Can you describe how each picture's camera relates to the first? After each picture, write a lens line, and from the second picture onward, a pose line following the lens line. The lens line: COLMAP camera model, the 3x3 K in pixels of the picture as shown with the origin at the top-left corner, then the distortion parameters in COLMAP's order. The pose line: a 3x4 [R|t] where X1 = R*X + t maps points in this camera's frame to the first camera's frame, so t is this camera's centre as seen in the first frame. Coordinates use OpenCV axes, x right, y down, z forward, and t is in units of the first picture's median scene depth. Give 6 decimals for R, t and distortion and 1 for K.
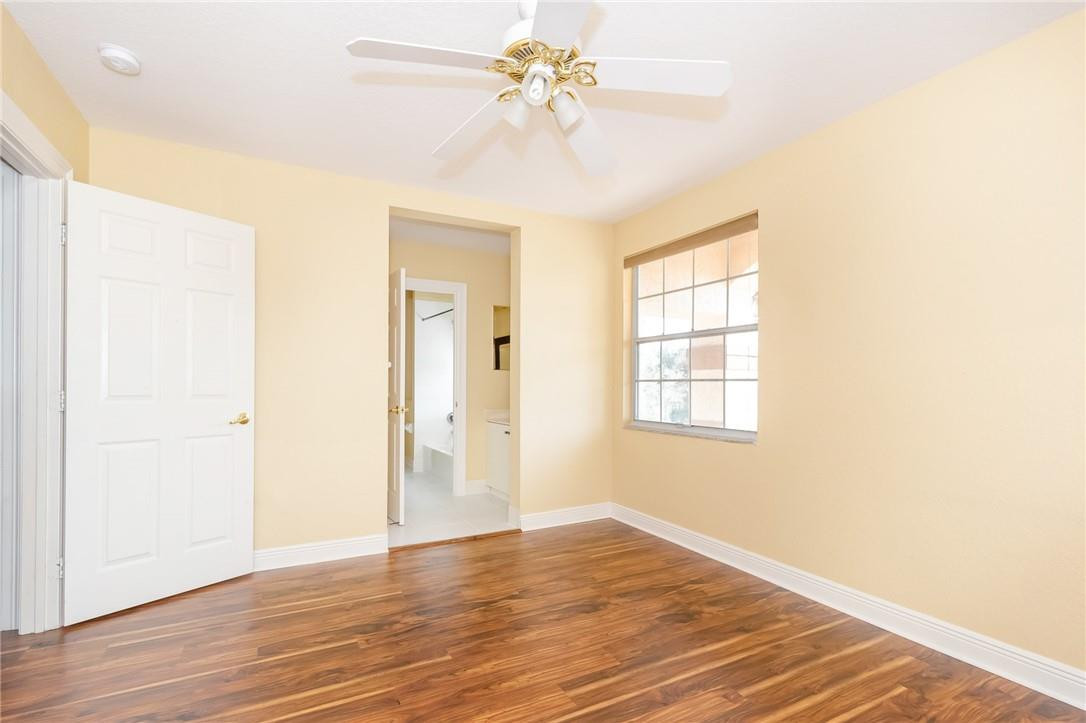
lens RADIAL K [[507.0, 0, 548.9], [0, 507.0, 368.5], [0, 0, 1]] dist [-0.017423, -0.000402]
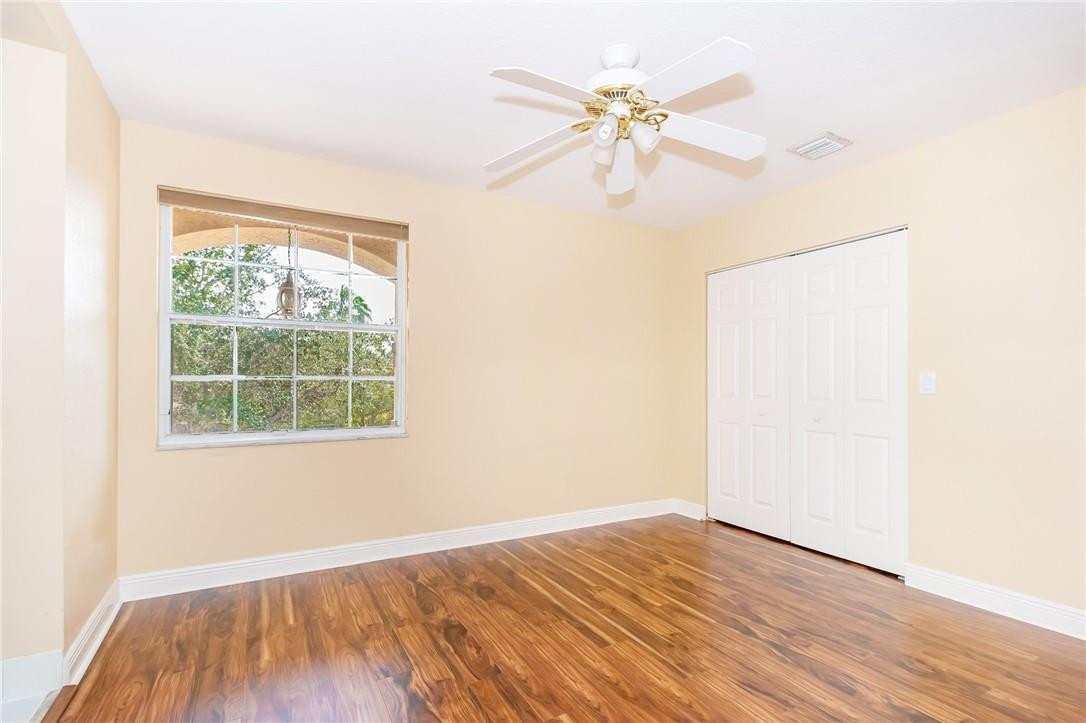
lens RADIAL K [[507.0, 0, 549.6], [0, 507.0, 369.0], [0, 0, 1]] dist [-0.017423, -0.000402]
pose [[-0.007007, 0.012986, 0.999891, -0.881789], [-0.022909, 0.999651, -0.013143, 0.013531], [-0.999713, -0.022999, -0.006707, 0.892123]]
